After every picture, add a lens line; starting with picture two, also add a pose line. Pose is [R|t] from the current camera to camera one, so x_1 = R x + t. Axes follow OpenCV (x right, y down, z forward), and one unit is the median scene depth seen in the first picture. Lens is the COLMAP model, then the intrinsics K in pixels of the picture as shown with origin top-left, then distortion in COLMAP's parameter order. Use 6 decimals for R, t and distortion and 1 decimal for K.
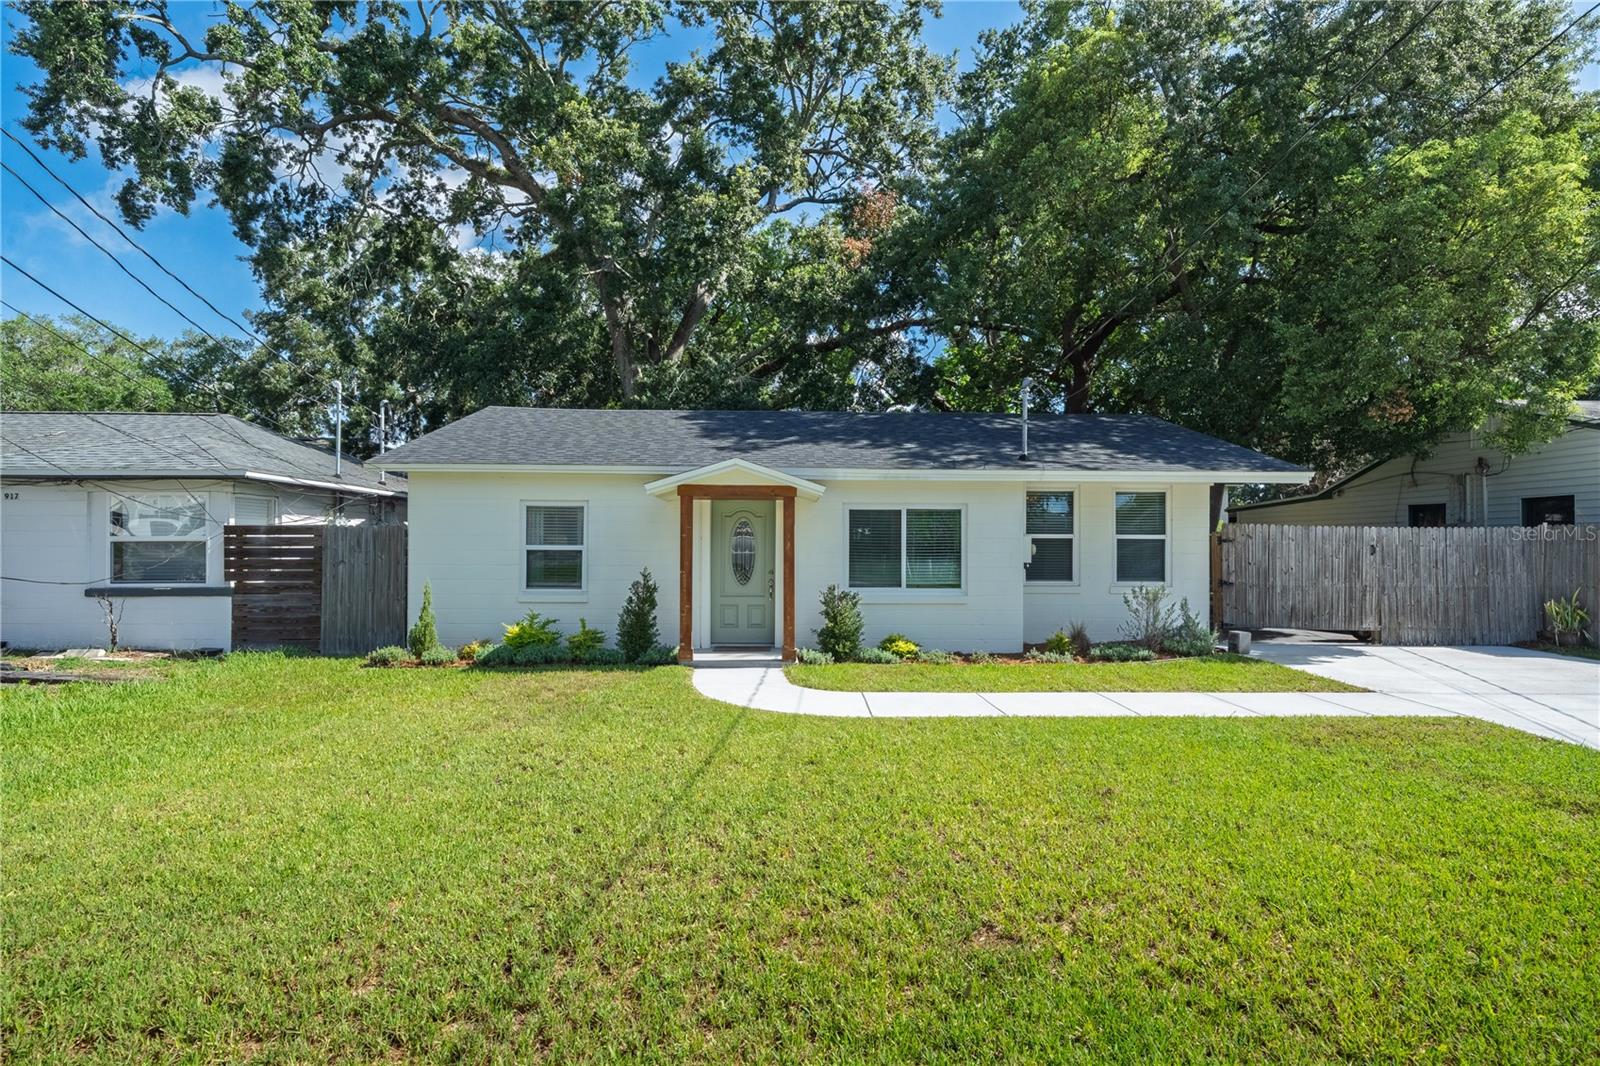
lens RADIAL K [[785.1, 0, 800.0], [0, 785.1, 533.0], [0, 0, 1]] dist [0.000624, -0.000079]
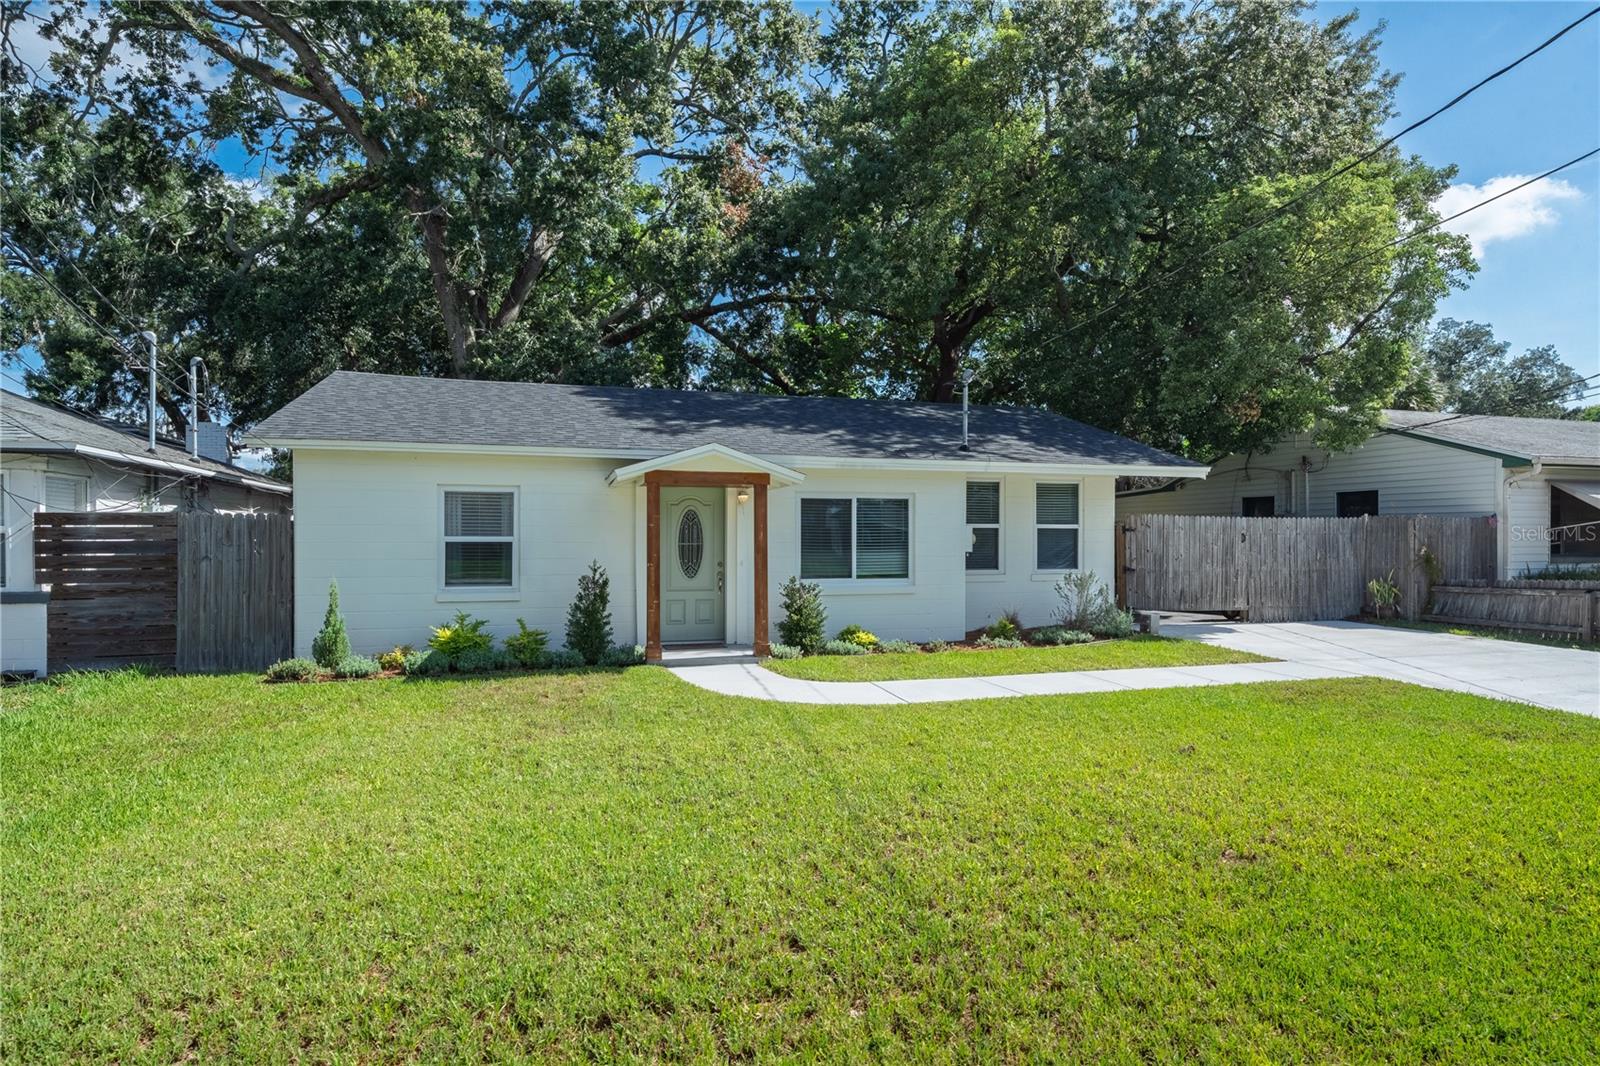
lens RADIAL K [[873.9, 0, 800.0], [0, 873.9, 533.0], [0, 0, 1]] dist [-0.002526, 0.001175]
pose [[0.965140, -0.002899, 0.261718, -0.207283], [-0.000321, 0.999925, 0.012260, -0.000285], [-0.261734, -0.011917, 0.965066, -0.032827]]
